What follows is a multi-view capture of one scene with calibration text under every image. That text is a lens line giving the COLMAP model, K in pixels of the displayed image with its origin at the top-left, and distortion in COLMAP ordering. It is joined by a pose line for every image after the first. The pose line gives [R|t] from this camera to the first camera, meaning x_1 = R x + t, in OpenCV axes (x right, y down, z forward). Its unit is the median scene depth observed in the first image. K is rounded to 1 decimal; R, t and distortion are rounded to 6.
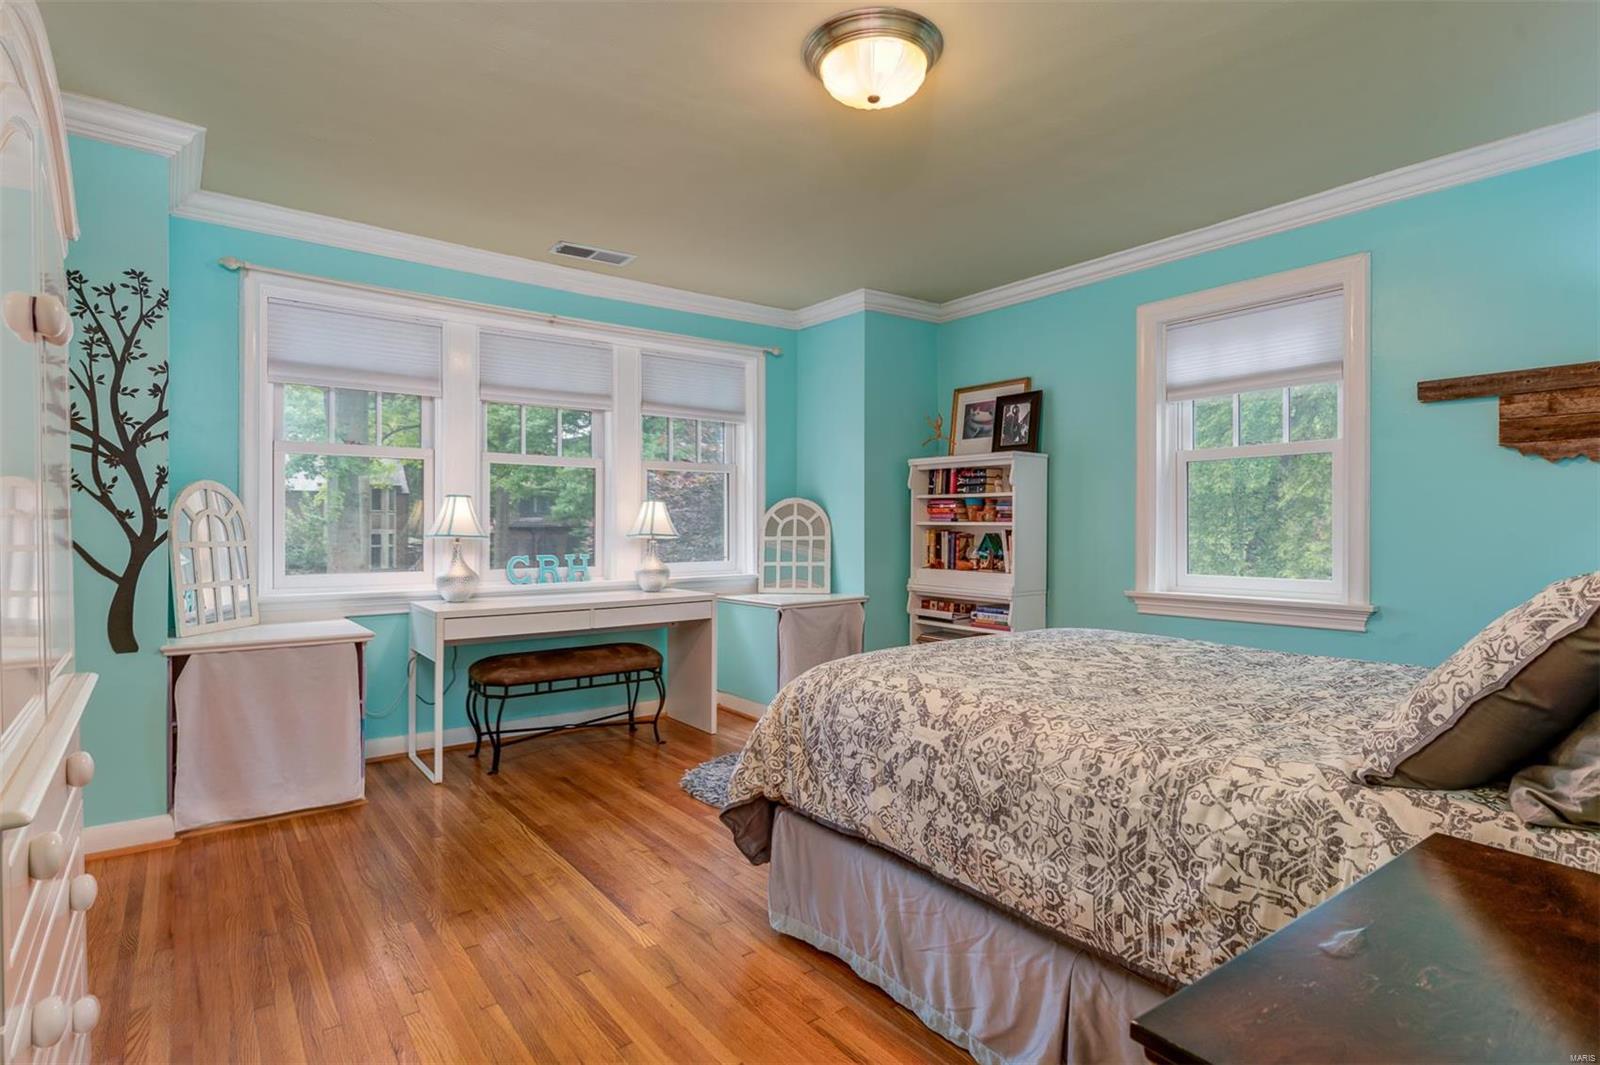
lens RADIAL K [[793.6, 0, 800.2], [0, 793.6, 523.5], [0, 0, 1]] dist [0.008278, 0.000092]
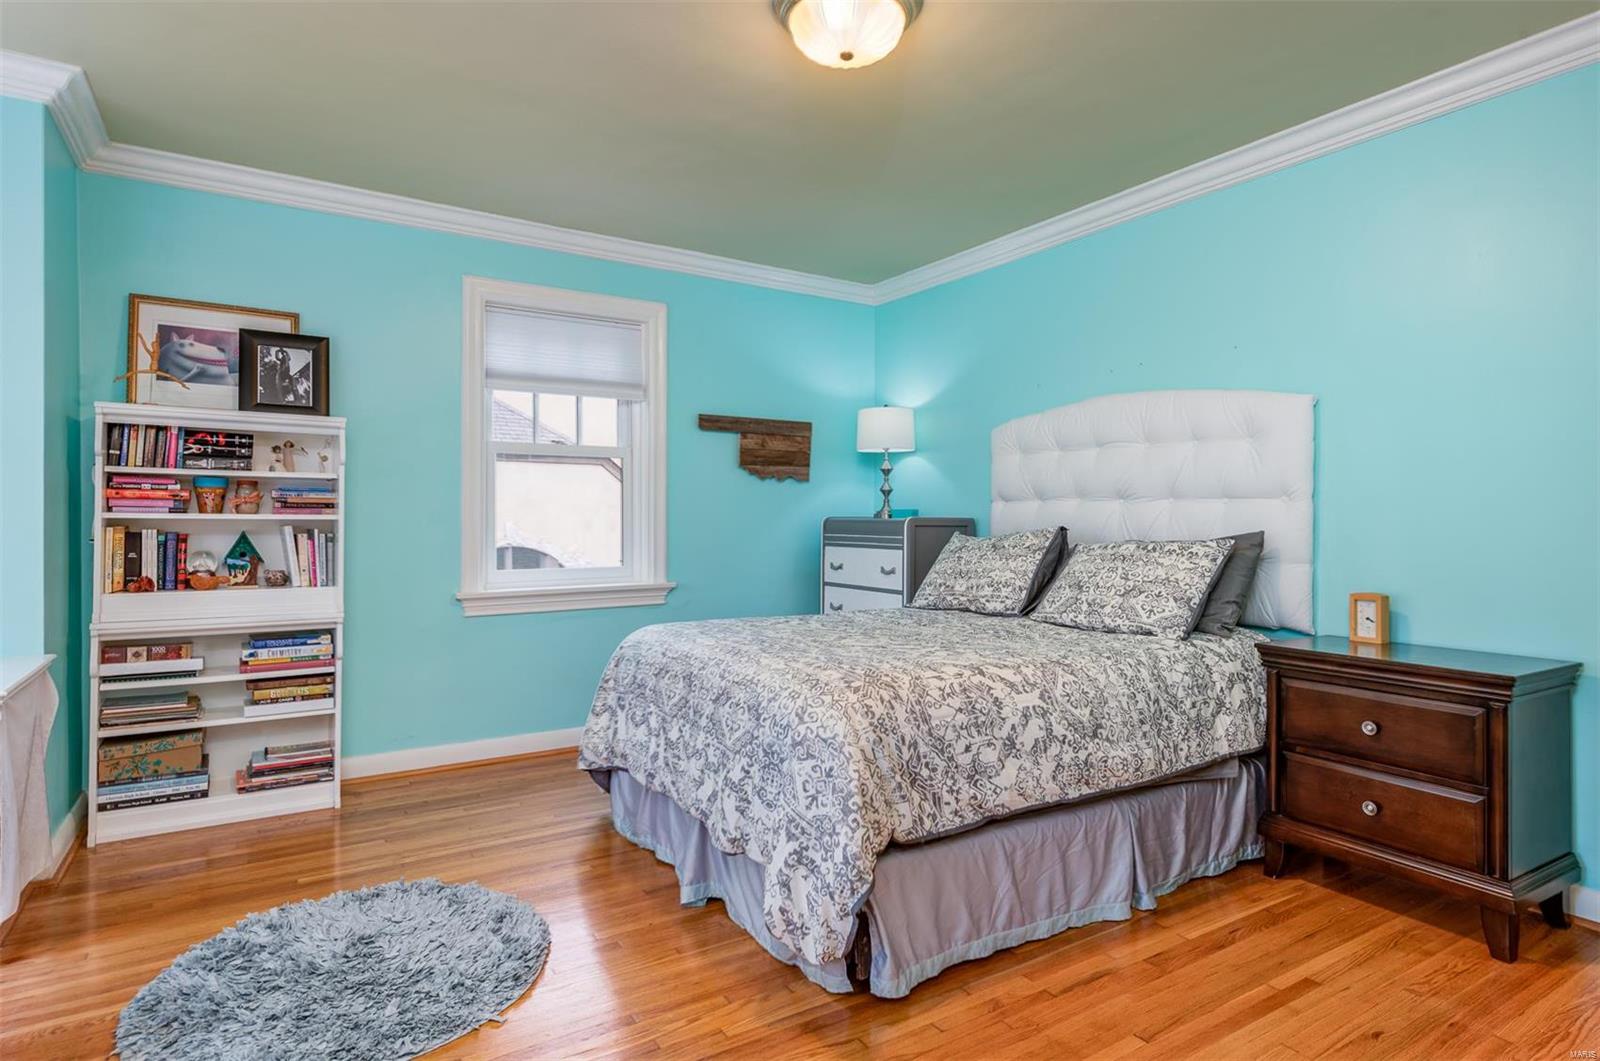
lens RADIAL K [[850.4, 0, 795.9], [0, 850.4, 516.3], [0, 0, 1]] dist [0.004397, 0.000442]
pose [[0.097311, 0.003349, 0.995248, -0.727190], [-0.004069, 0.999987, -0.002967, 0.000621], [-0.995246, -0.003761, 0.097323, 0.786579]]
